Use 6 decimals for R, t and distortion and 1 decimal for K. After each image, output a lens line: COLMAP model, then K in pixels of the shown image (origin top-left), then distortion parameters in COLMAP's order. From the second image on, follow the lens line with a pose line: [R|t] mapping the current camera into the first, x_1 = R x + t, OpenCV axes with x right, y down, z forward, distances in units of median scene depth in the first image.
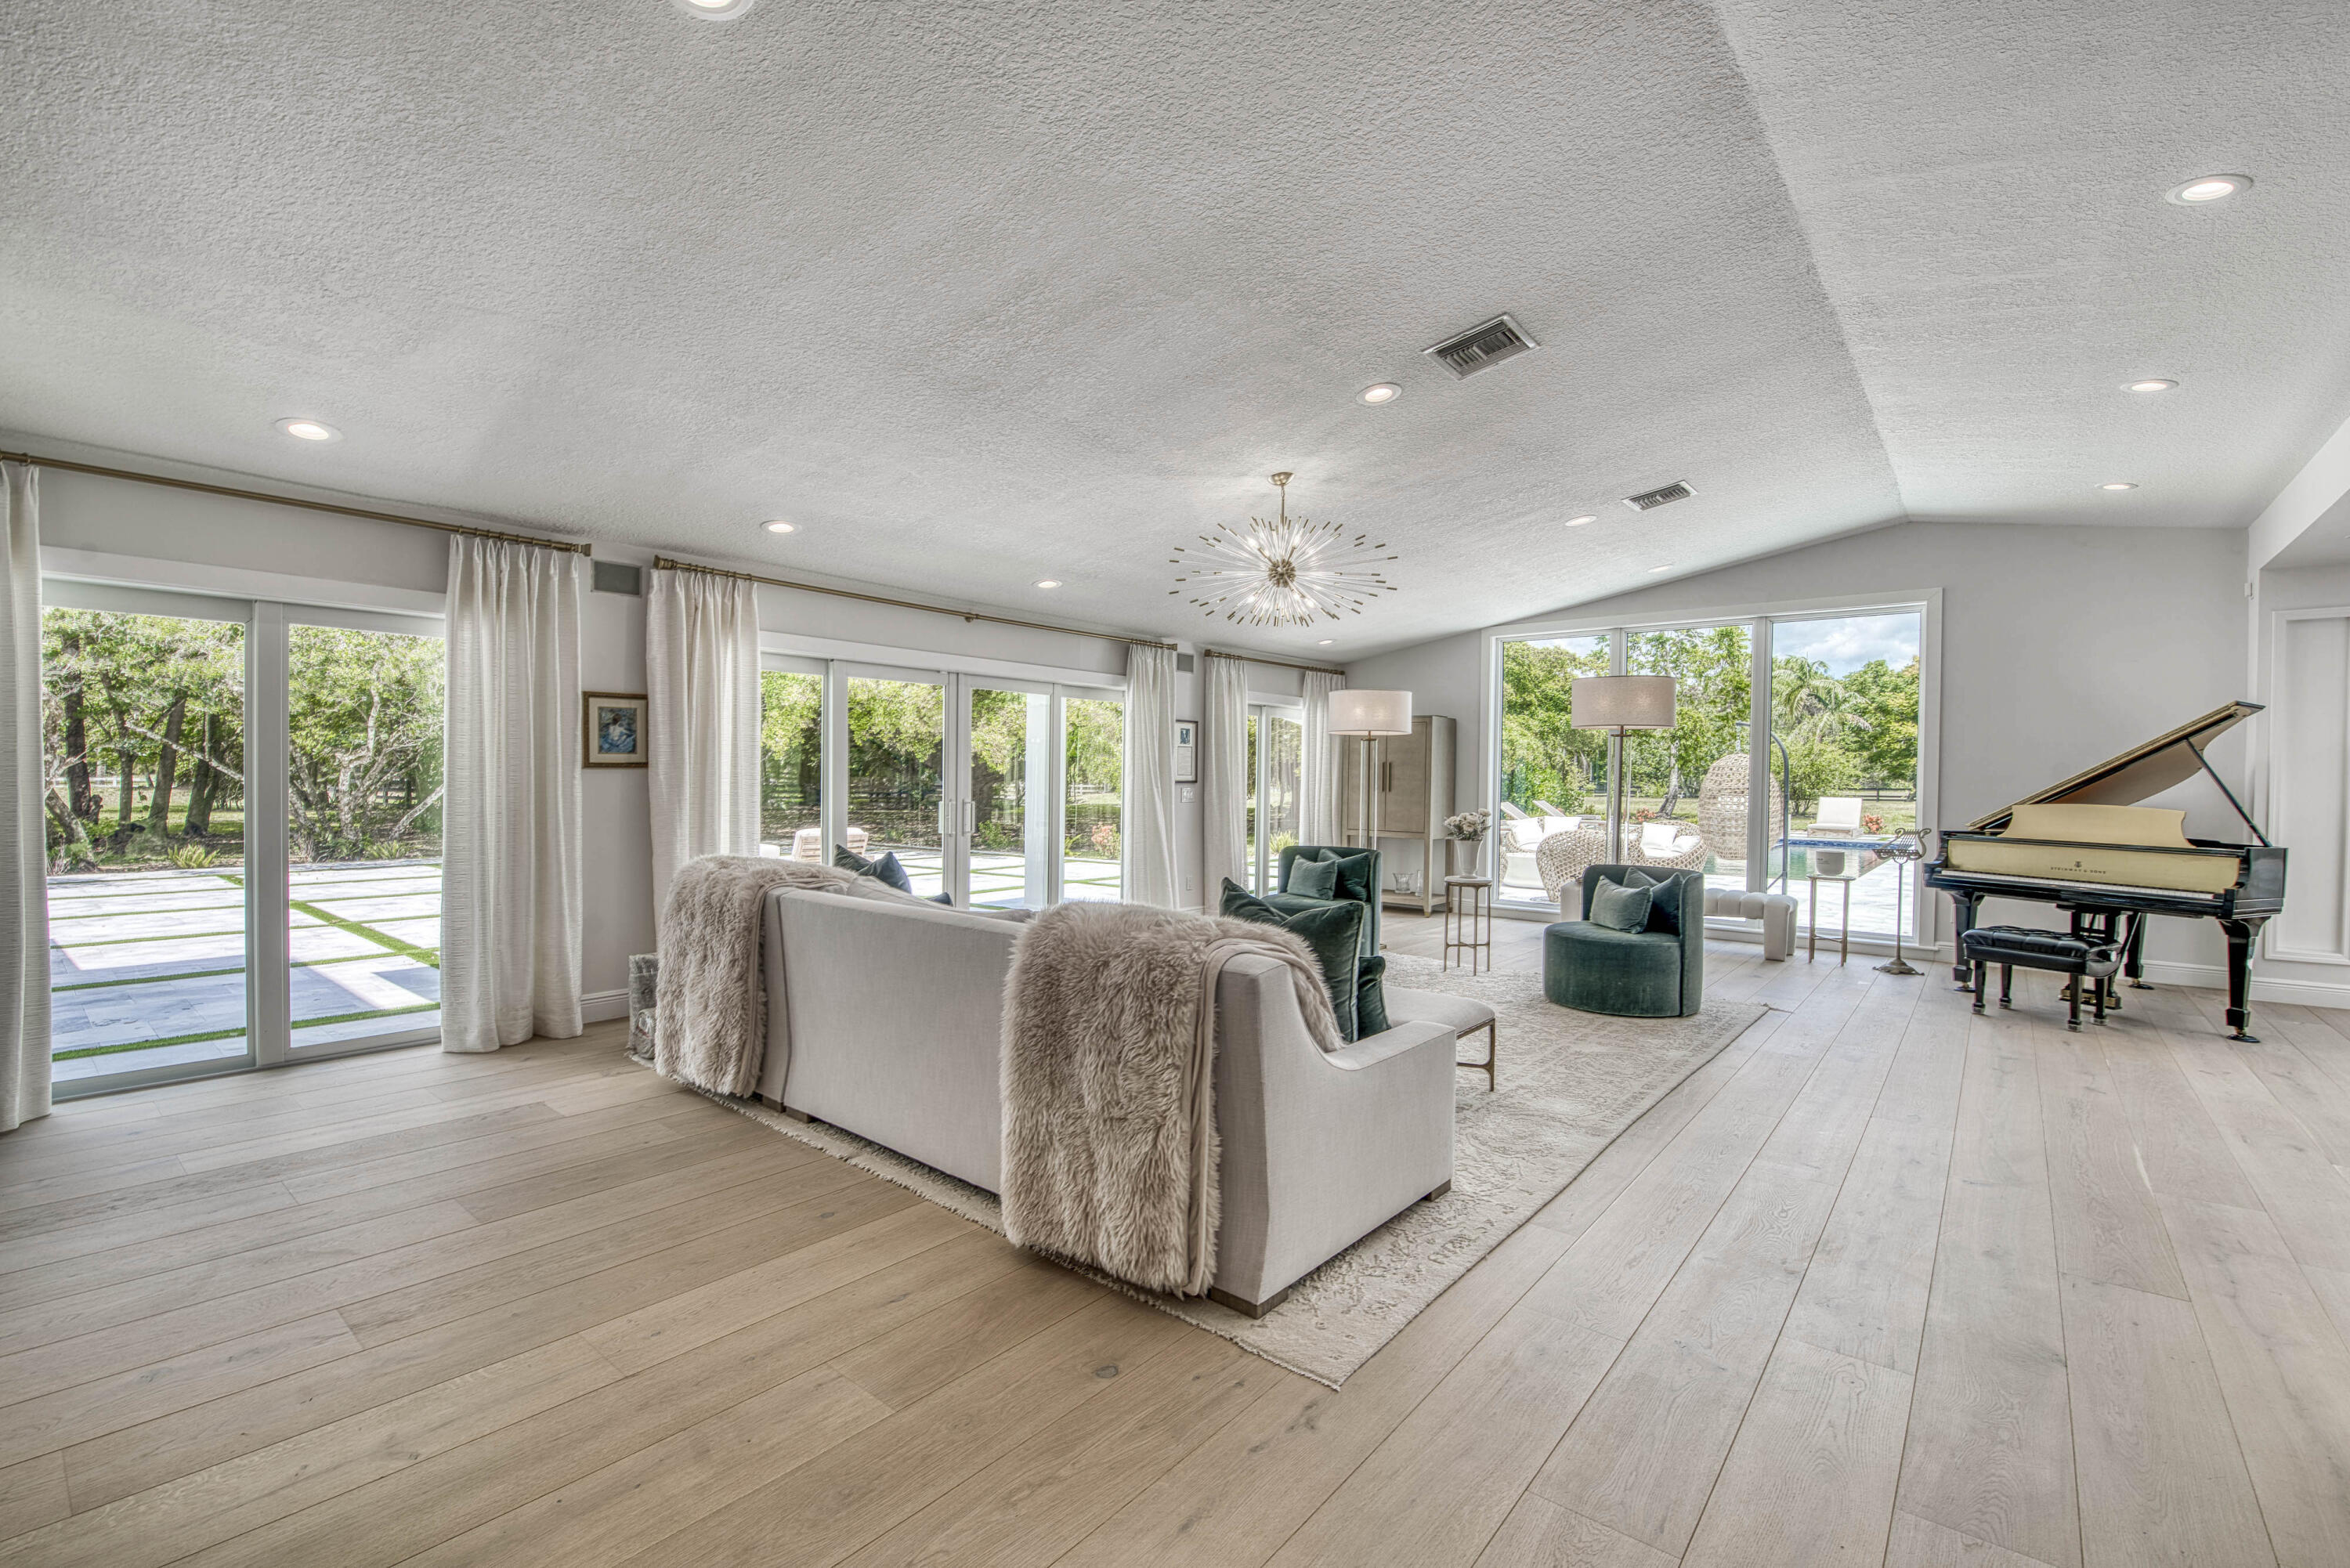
lens RADIAL K [[1014.6, 0, 1204.5], [0, 1014.6, 788.8], [0, 0, 1]] dist [-0.021229, -0.000502]
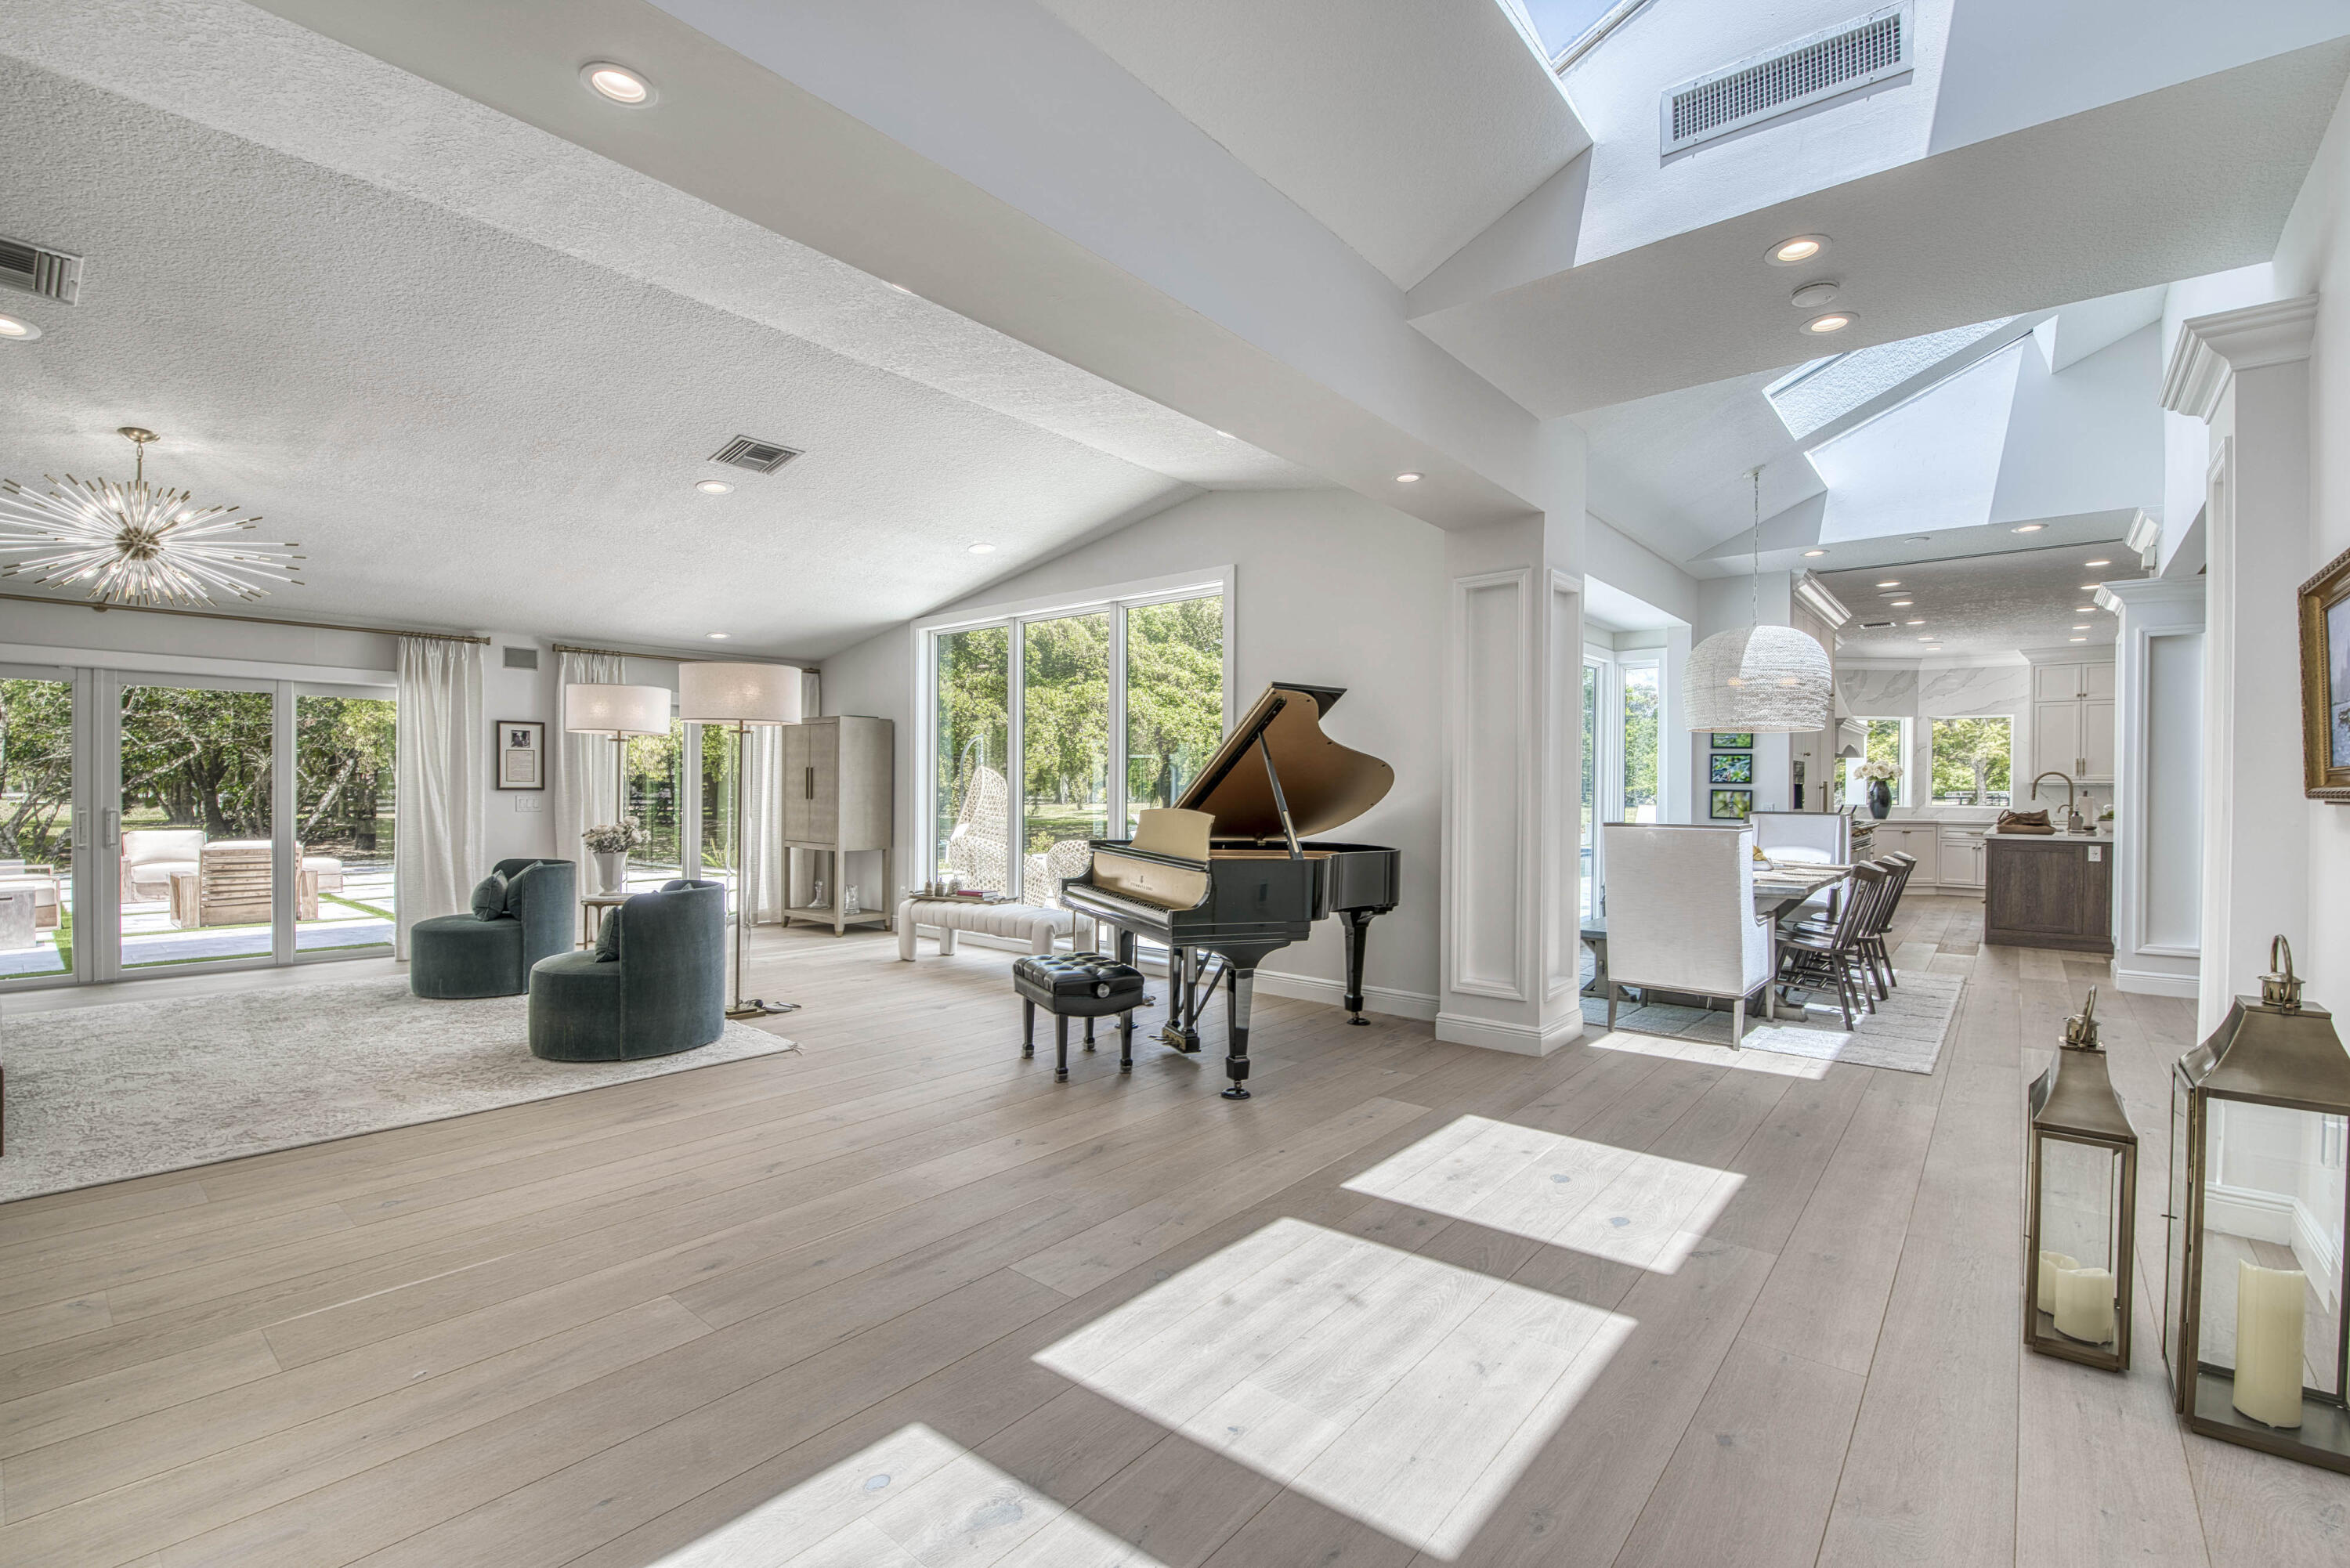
lens RADIAL K [[1014.6, 0, 1204.5], [0, 1014.6, 788.8], [0, 0, 1]] dist [-0.021229, -0.000502]
pose [[0.999991, -0.003996, -0.001151, 0.989234], [0.003984, 0.999935, -0.010713, 0.009316], [0.001194, 0.010708, 0.999942, 0.157799]]
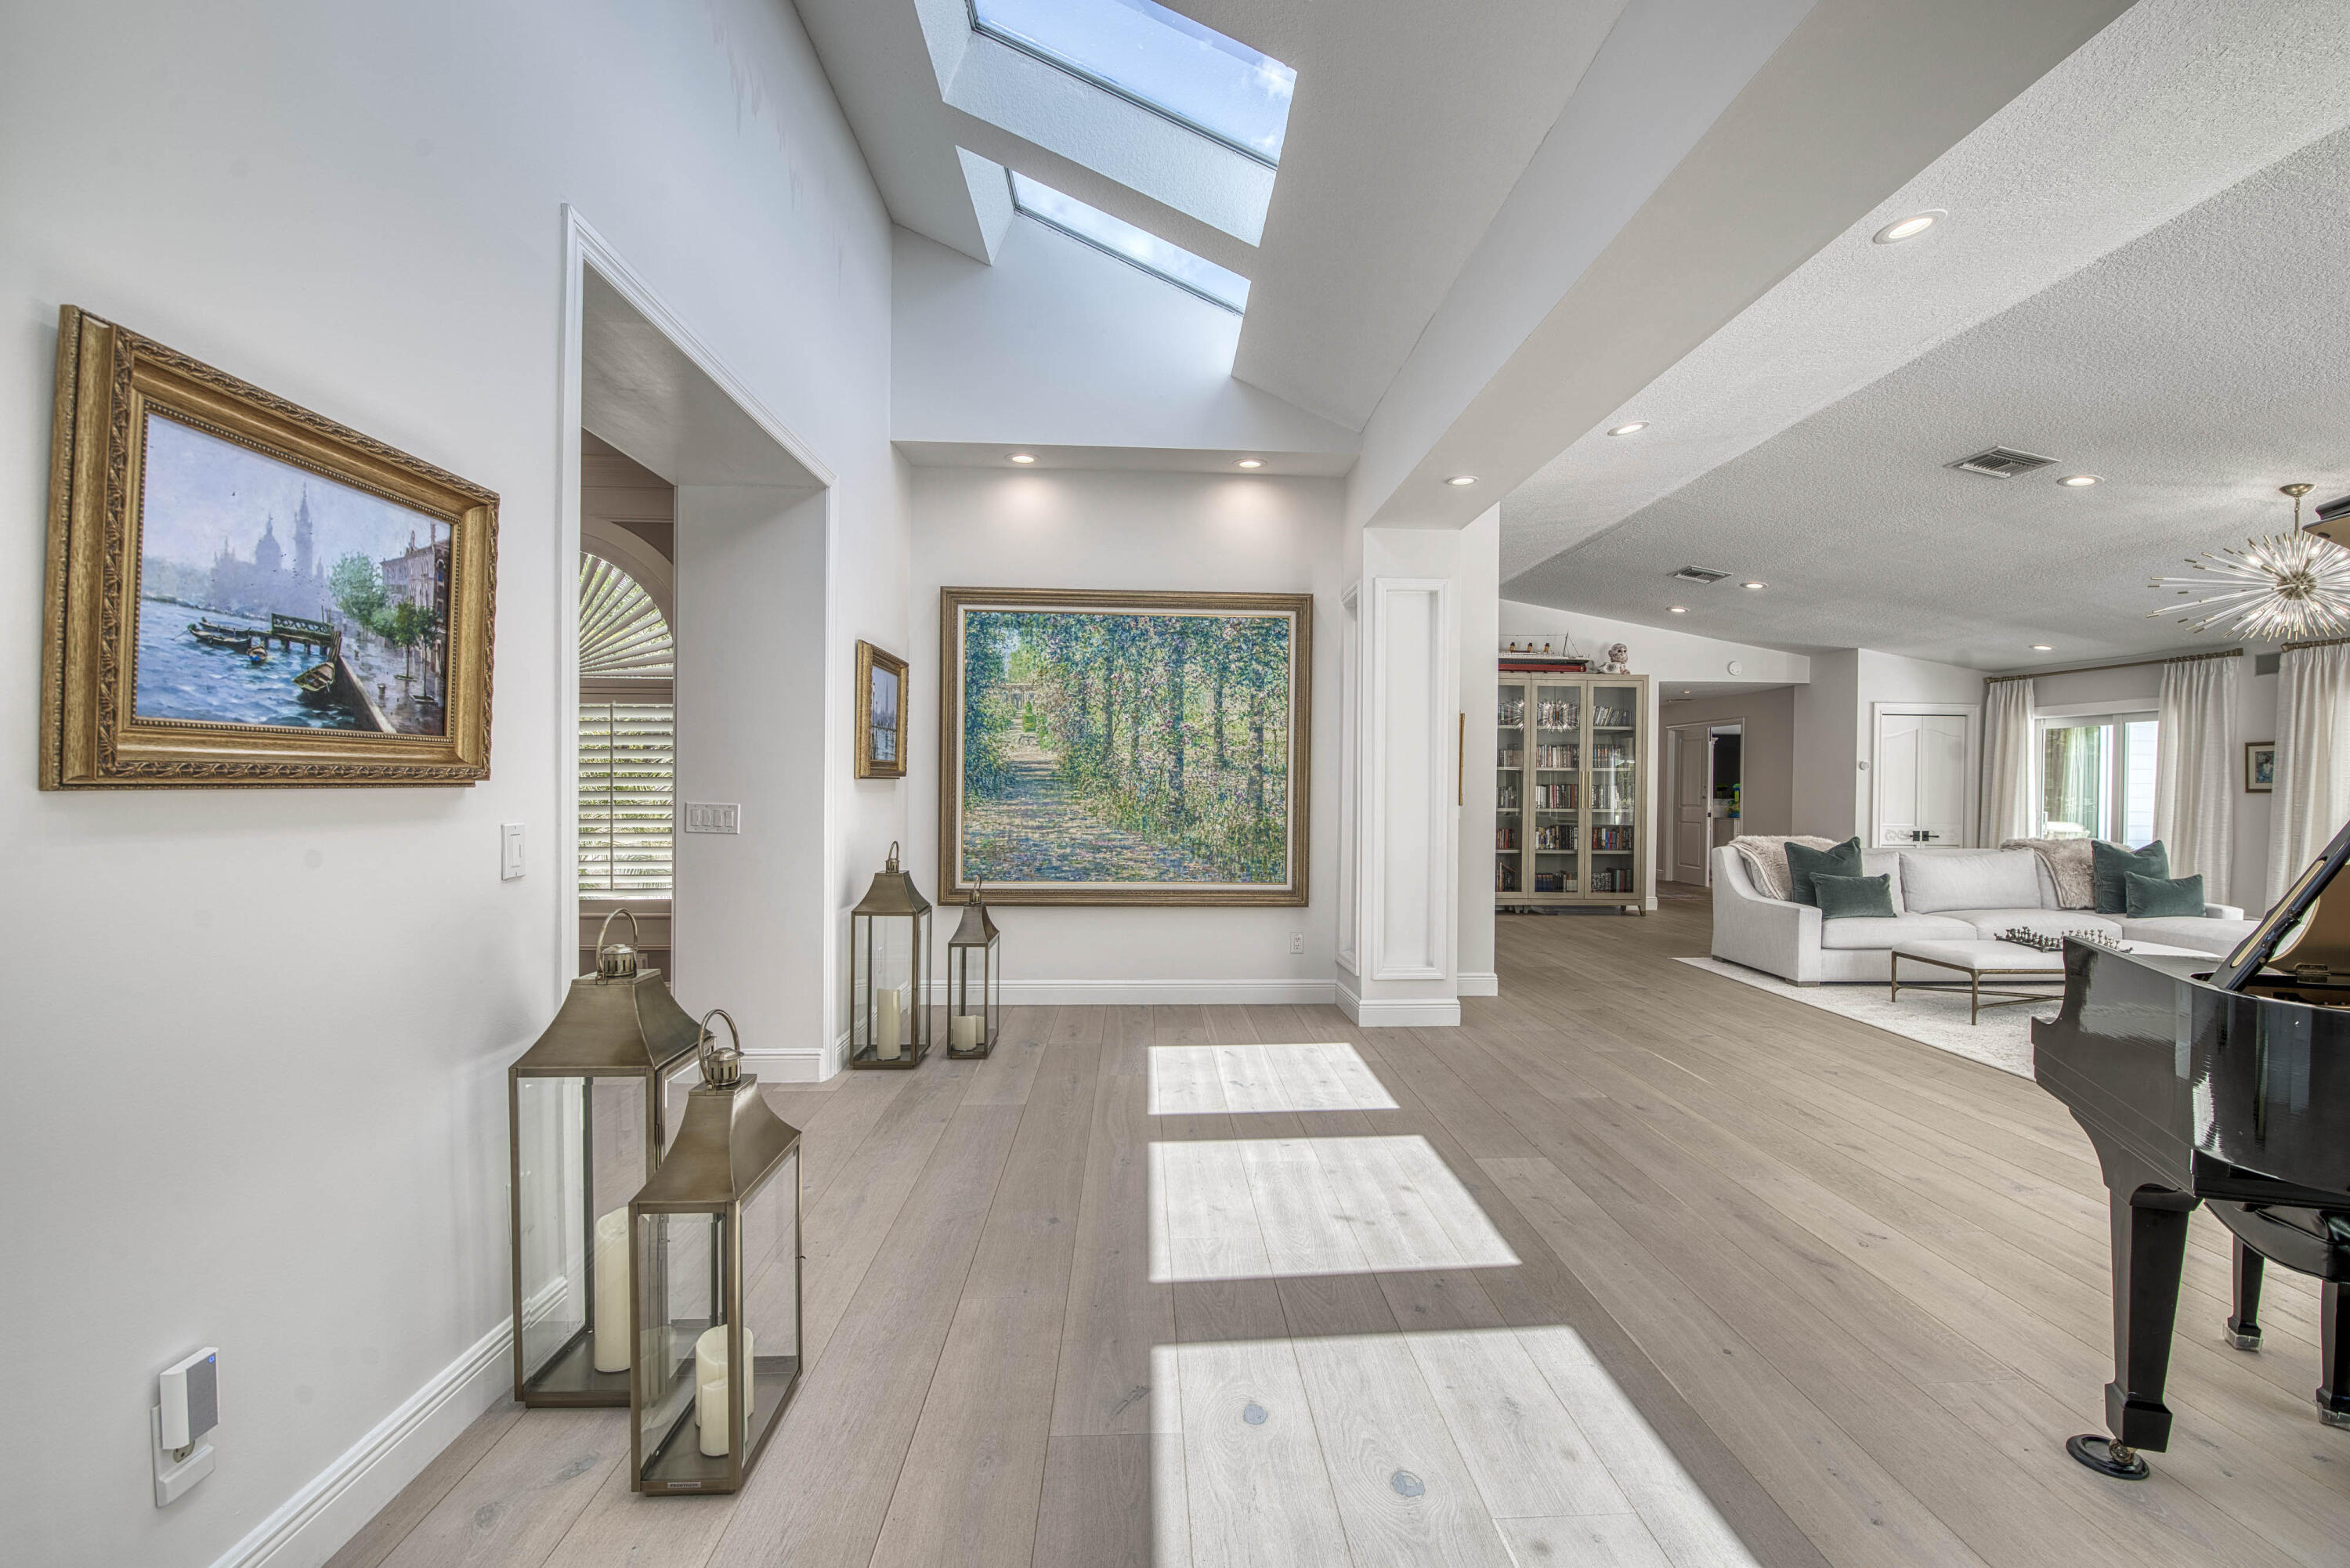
lens RADIAL K [[1013.5, 0, 1205.8], [0, 1013.5, 796.5], [0, 0, 1]] dist [-0.000240, -0.010182]
pose [[-0.735683, -0.009788, -0.677256, 1.505485], [-0.025140, 0.999601, 0.012862, 0.005179], [0.676860, 0.026489, -0.735635, 1.001759]]
